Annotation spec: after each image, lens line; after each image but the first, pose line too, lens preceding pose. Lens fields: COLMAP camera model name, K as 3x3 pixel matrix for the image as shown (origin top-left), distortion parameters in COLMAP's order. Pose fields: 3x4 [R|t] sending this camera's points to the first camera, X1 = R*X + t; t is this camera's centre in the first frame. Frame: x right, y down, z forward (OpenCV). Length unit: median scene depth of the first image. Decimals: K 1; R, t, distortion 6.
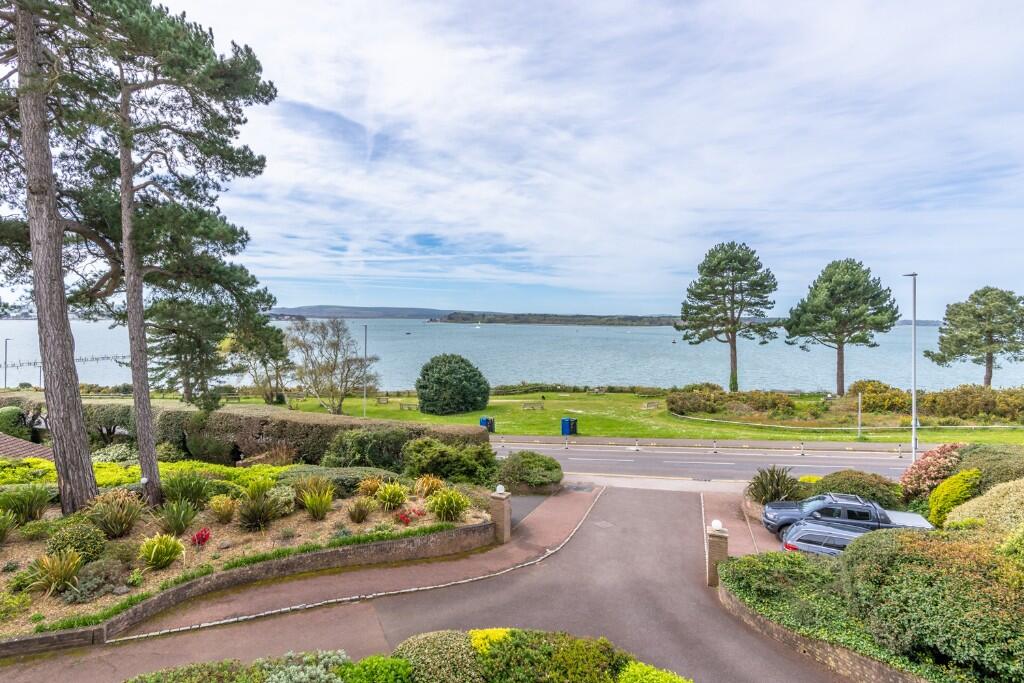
lens RADIAL K [[501.6, 0, 484.3], [0, 501.6, 321.8], [0, 0, 1]] dist [-0.000858, -0.000171]
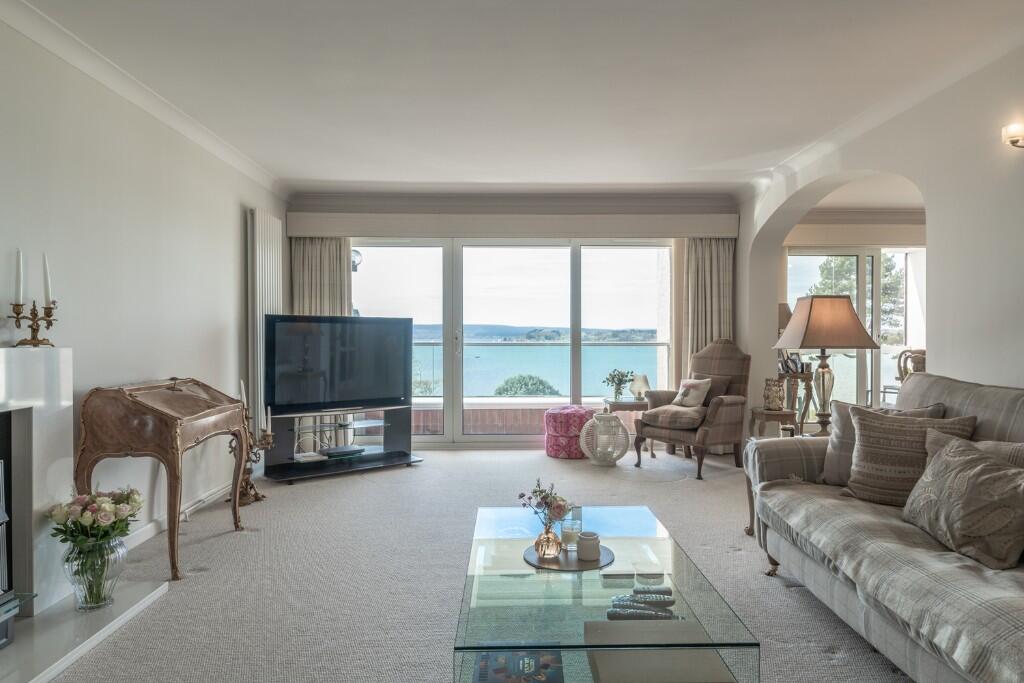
lens RADIAL K [[632.6, 0, 512.0], [0, 632.6, 341.5], [0, 0, 1]] dist [-0.002498, -0.000543]
pose [[0.995378, -0.013055, -0.095138, 0.020003], [0.013124, 0.999914, 0.000107, 0.009585], [0.095128, -0.001355, 0.995464, -0.175657]]
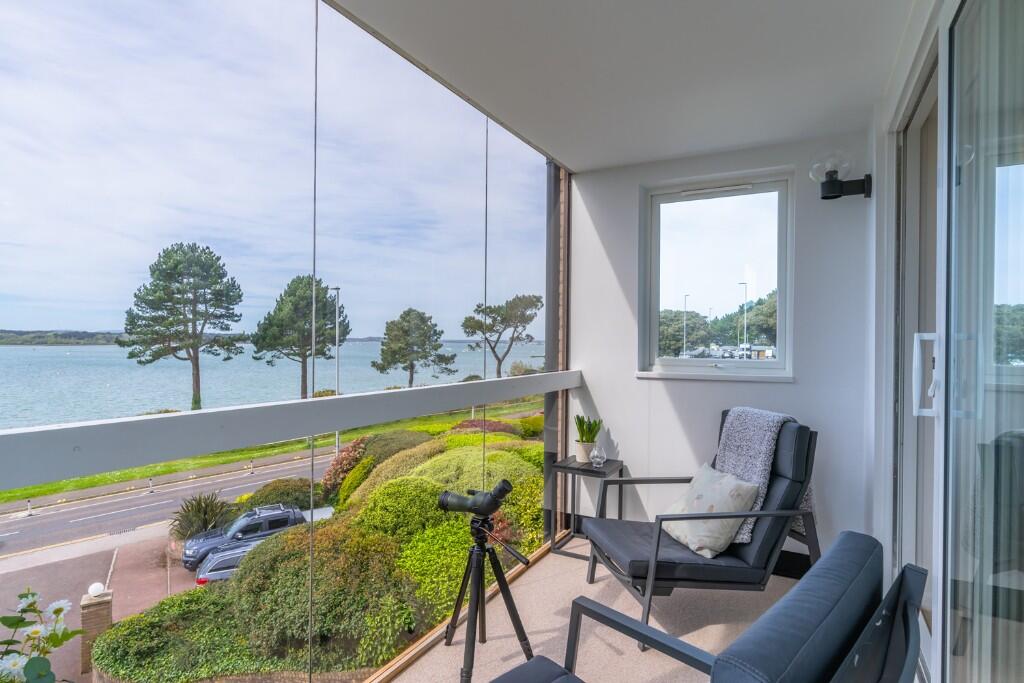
lens RADIAL K [[548.7, 0, 512.0], [0, 548.7, 341.5], [0, 0, 1]] dist [0.023021, 0.000510]
pose [[0.579420, -0.008057, 0.814989, 0.051559], [0.003291, 0.999966, 0.007547, 0.006648], [-0.815022, -0.001691, 0.579427, -0.008863]]
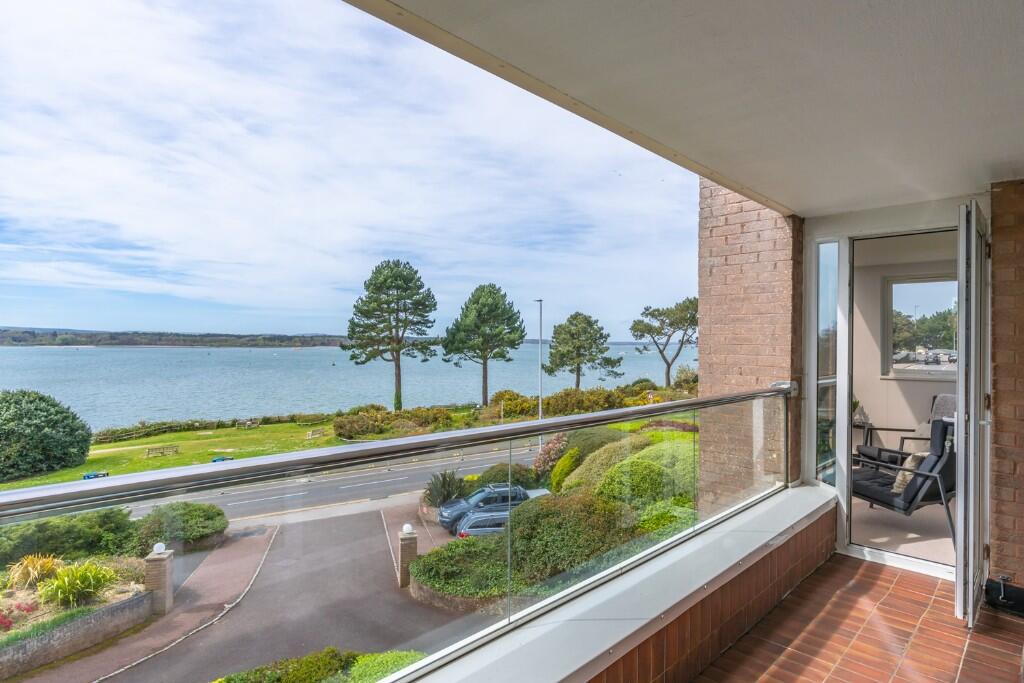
lens RADIAL K [[561.1, 0, 516.2], [0, 561.1, 327.3], [0, 0, 1]] dist [0.006136, 0.001356]
pose [[0.776448, 0.008915, 0.630119, -0.044470], [0.007036, 0.999715, -0.022814, 0.001431], [-0.630143, 0.022148, 0.776163, -0.033760]]
